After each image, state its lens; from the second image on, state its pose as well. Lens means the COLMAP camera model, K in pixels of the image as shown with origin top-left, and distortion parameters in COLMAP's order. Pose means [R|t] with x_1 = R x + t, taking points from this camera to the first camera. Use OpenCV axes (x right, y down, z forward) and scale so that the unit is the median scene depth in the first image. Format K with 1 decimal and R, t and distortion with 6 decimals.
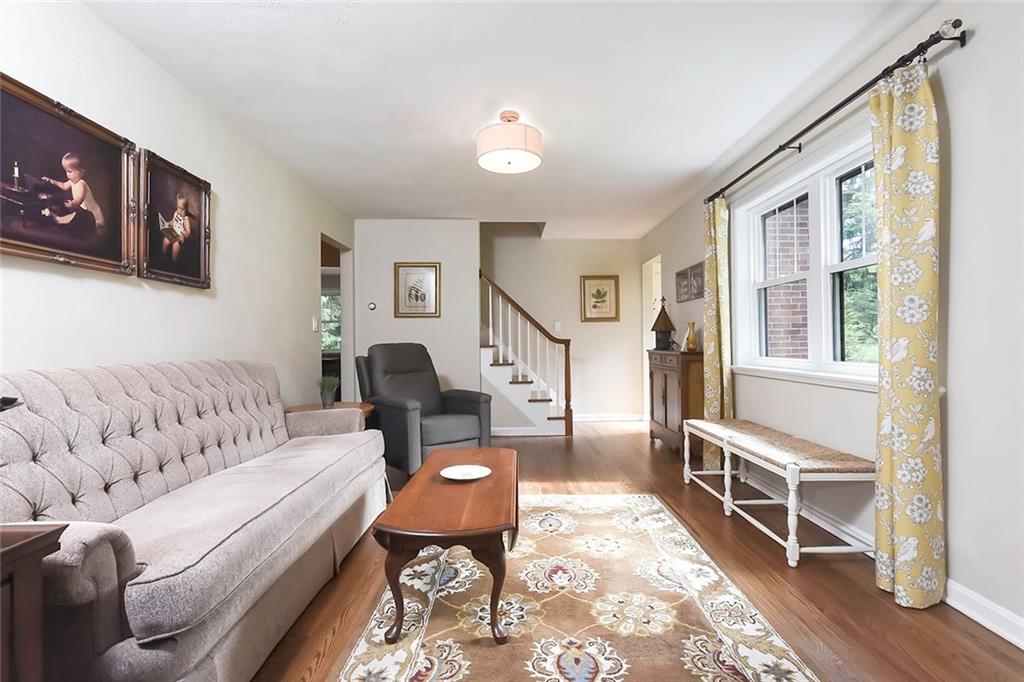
lens RADIAL K [[496.0, 0, 515.7], [0, 496.0, 339.8], [0, 0, 1]] dist [0.000152, 0.000080]
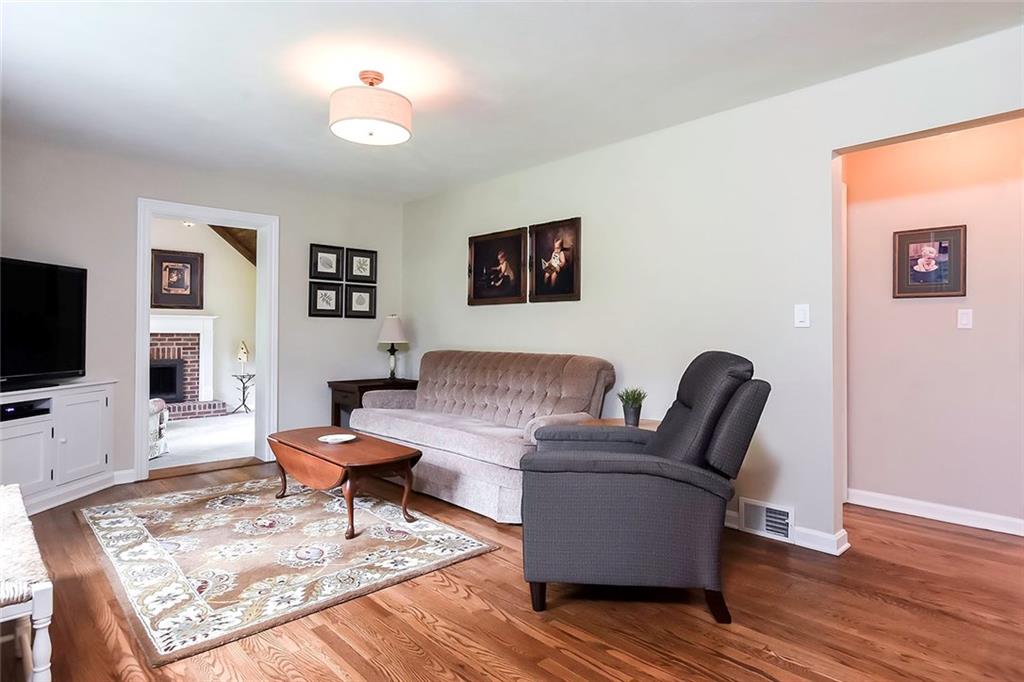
lens RADIAL K [[589.7, 0, 530.9], [0, 589.7, 326.1], [0, 0, 1]] dist [-0.005450, -0.000651]
pose [[-0.731346, -0.008069, -0.681959, 0.552998], [0.000345, 0.999926, -0.012201, -0.020891], [0.682007, -0.009159, -0.731289, 2.259532]]
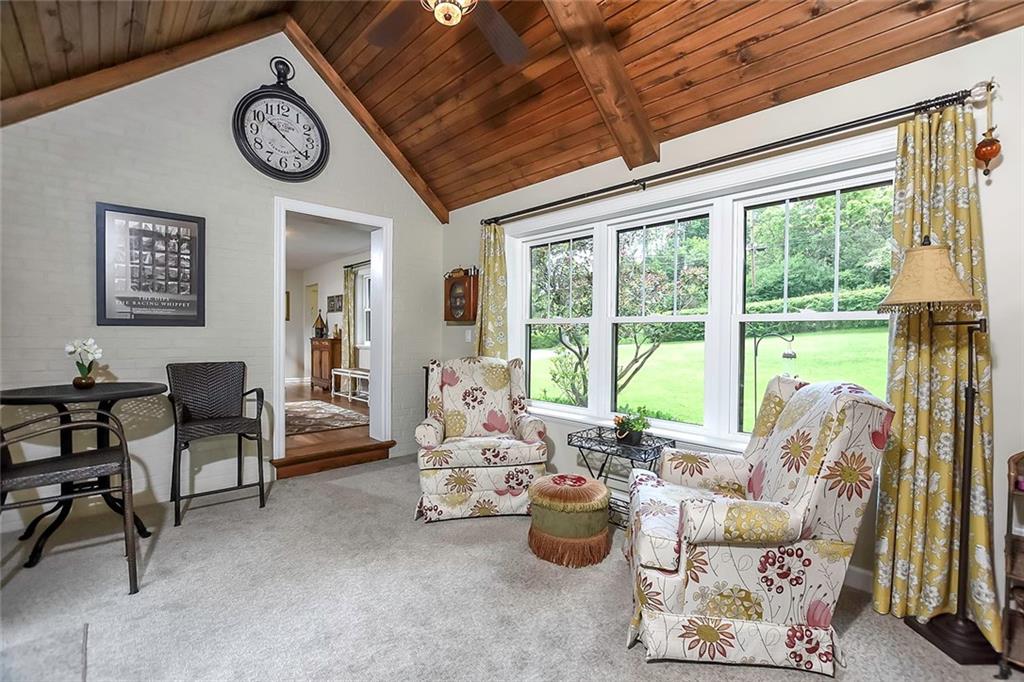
lens RADIAL K [[461.0, 0, 515.6], [0, 461.0, 338.9], [0, 0, 1]] dist [-0.000300, 0.000188]
pose [[0.749738, 0.012314, 0.661621, -0.745918], [-0.020221, 0.999786, 0.004307, 0.002076], [-0.661426, -0.016608, 0.749826, -1.973344]]
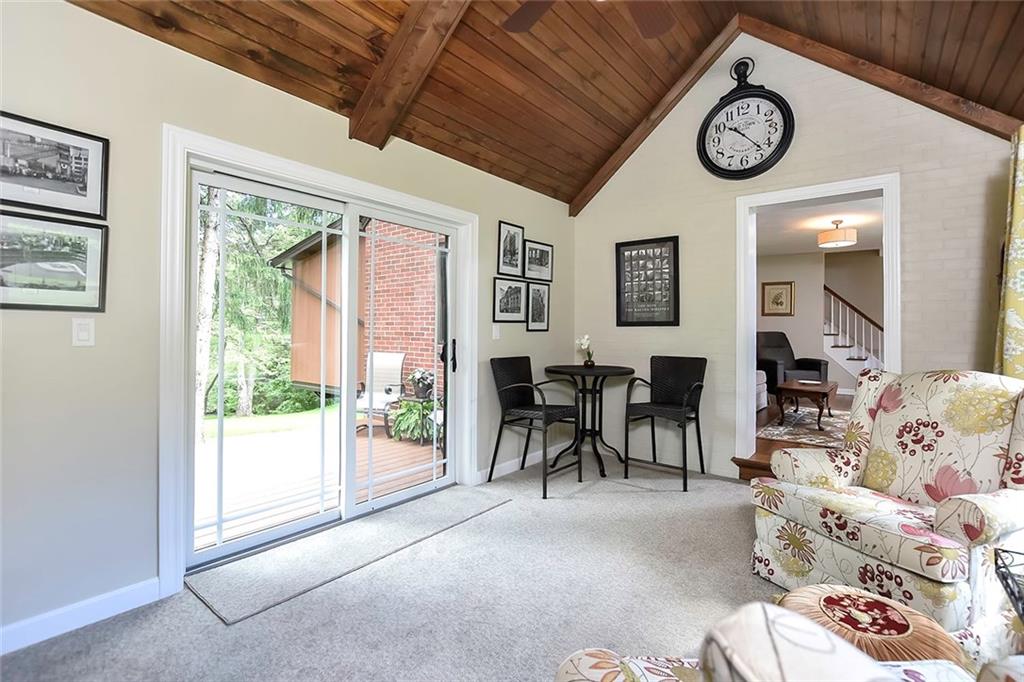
lens RADIAL K [[461.0, 0, 528.9], [0, 461.0, 325.3], [0, 0, 1]] dist [-0.000300, 0.000188]
pose [[0.786886, 0.009483, -0.617025, 0.253283], [-0.012596, 0.999920, -0.000697, -0.007821], [0.616970, 0.008321, 0.786943, -1.938630]]
